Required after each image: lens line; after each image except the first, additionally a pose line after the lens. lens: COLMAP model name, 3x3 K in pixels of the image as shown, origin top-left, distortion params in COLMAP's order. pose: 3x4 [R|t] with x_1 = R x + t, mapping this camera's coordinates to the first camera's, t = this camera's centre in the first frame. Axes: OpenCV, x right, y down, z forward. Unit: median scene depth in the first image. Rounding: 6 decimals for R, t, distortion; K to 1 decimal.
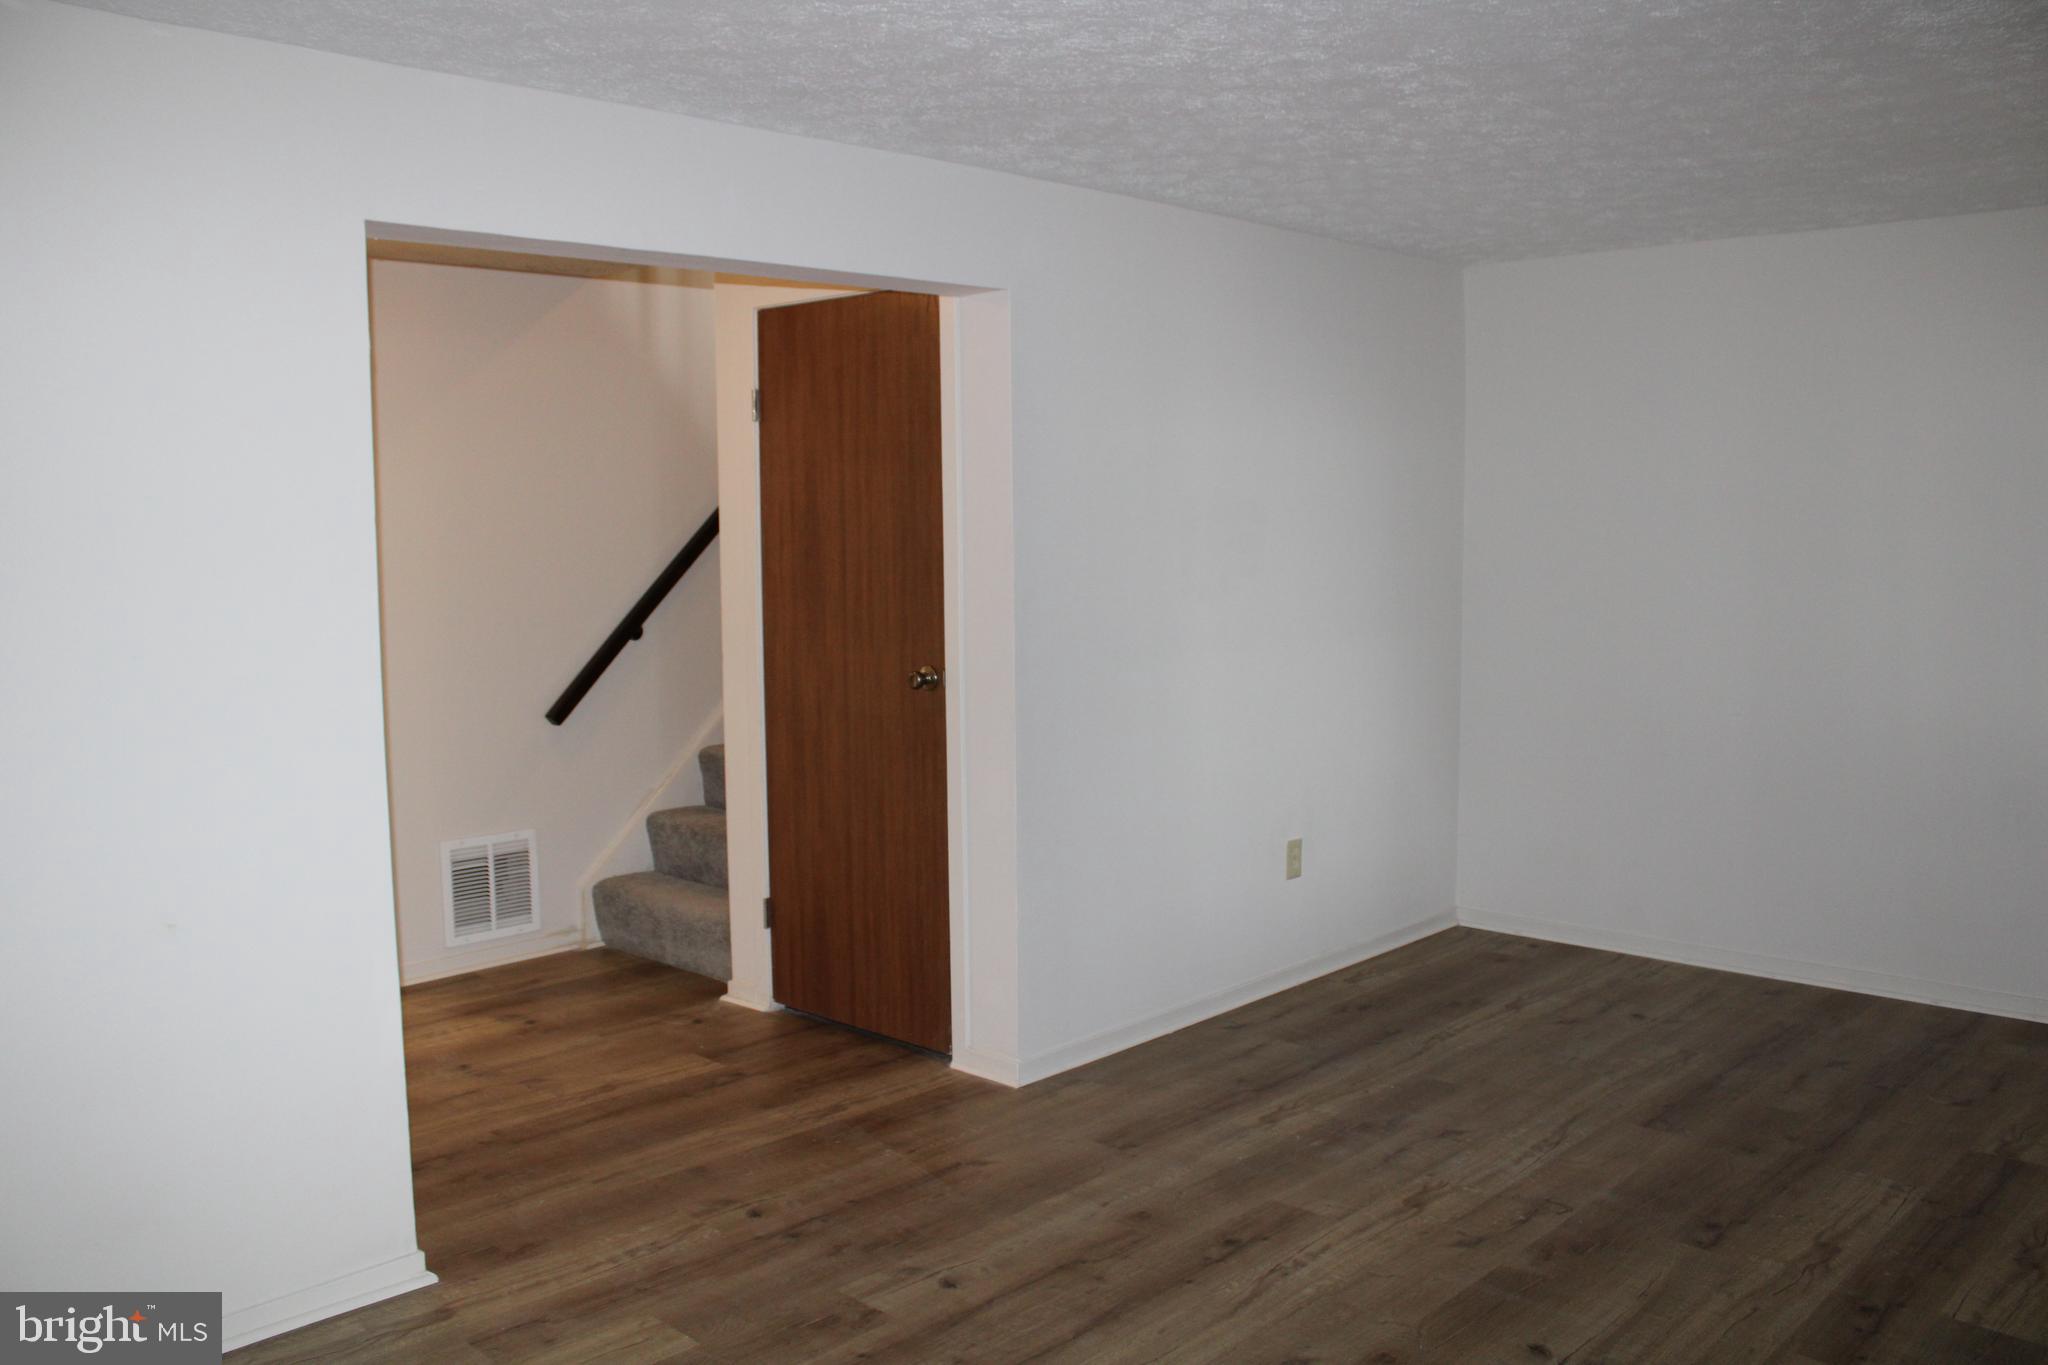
lens RADIAL K [[1706.9, 0, 1023.7], [0, 1706.9, 691.9], [0, 0, 1]] dist [-0.167857, 0.132367]
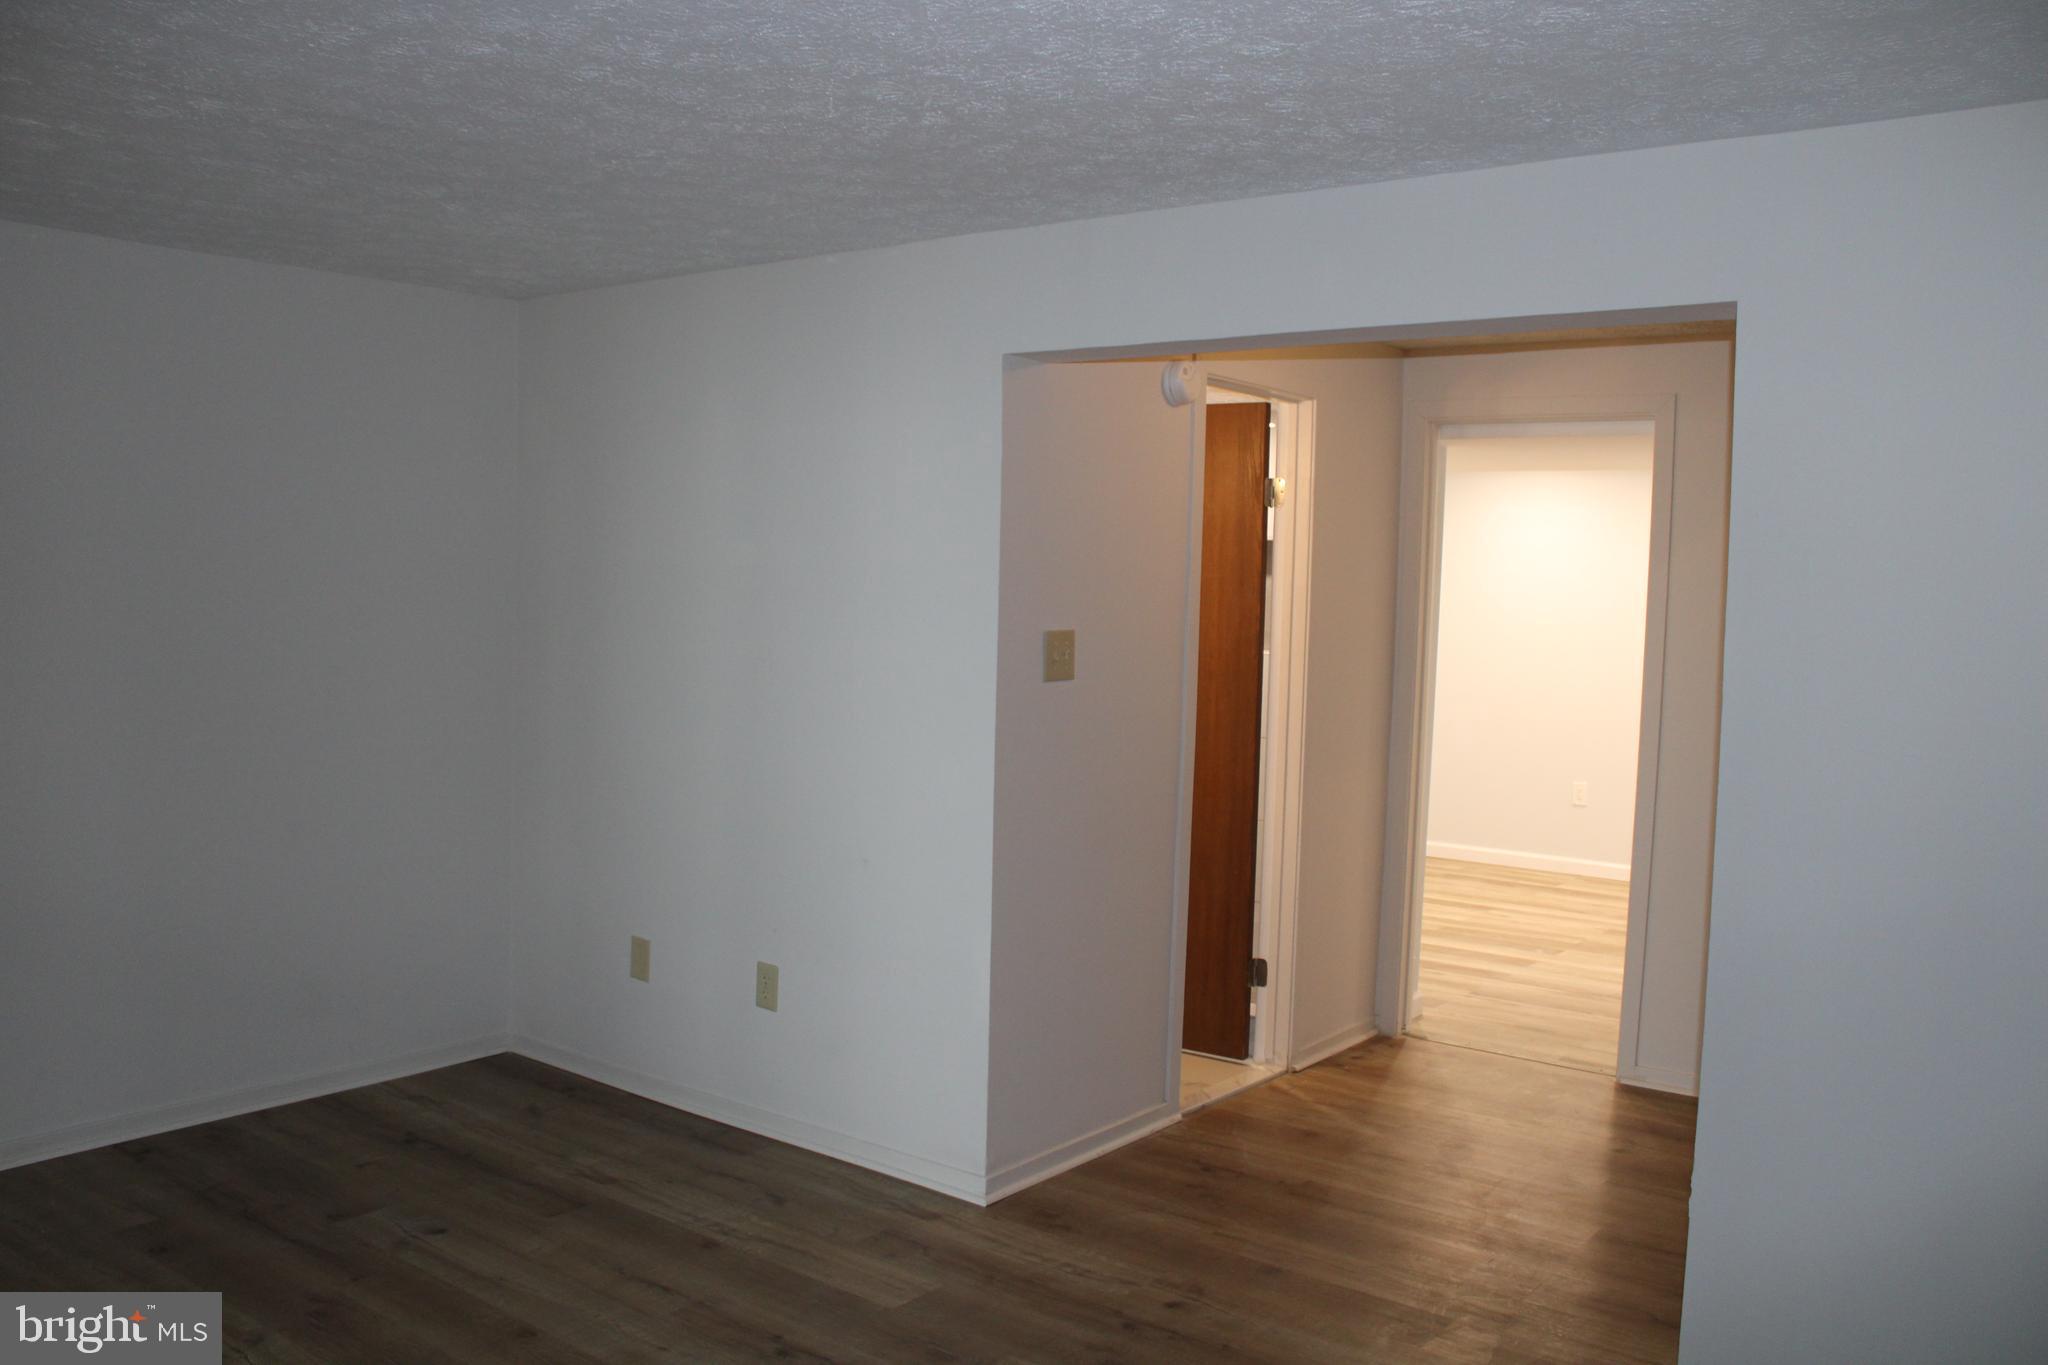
lens RADIAL K [[1706.9, 0, 1023.0], [0, 1706.9, 673.1], [0, 0, 1]] dist [-0.167857, 0.132367]
pose [[0.111627, 0.073952, -0.990995, 0.815172], [-0.134310, 0.989200, 0.058689, -0.105818], [0.984632, 0.126549, 0.120354, 0.791249]]
